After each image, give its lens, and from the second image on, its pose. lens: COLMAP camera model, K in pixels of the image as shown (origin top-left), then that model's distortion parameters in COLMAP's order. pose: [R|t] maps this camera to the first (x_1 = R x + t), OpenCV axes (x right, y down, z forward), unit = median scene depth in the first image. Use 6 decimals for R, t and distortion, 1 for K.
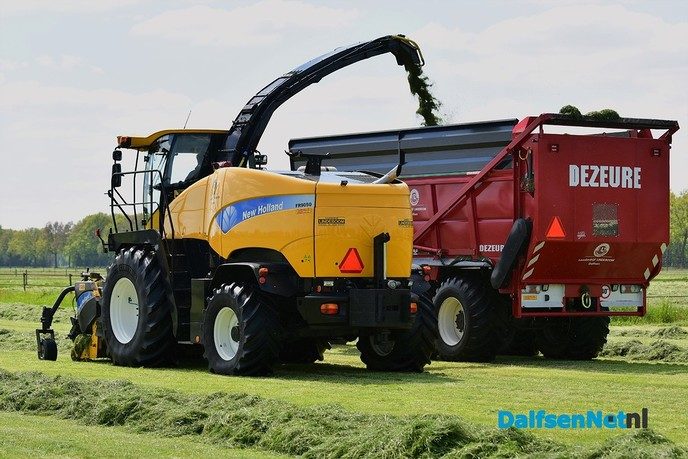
lens RADIAL K [[2094.1, 0, 344.0], [0, 2094.1, 229.5], [0, 0, 1]] dist [-0.376248, -0.102063]
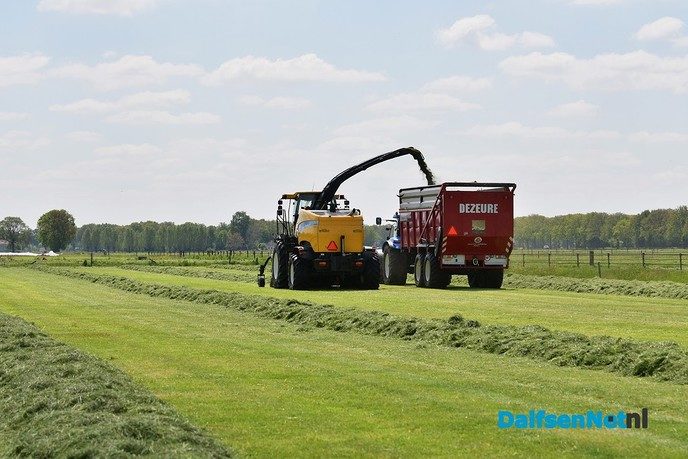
lens RADIAL K [[2094.1, 0, 344.0], [0, 2094.1, 229.5], [0, 0, 1]] dist [-0.376248, -0.102063]
pose [[0.943197, -0.007856, -0.332141, 0.747527], [0.010927, 0.999913, 0.007380, -0.020398], [0.332055, -0.010590, 0.943201, -1.242259]]
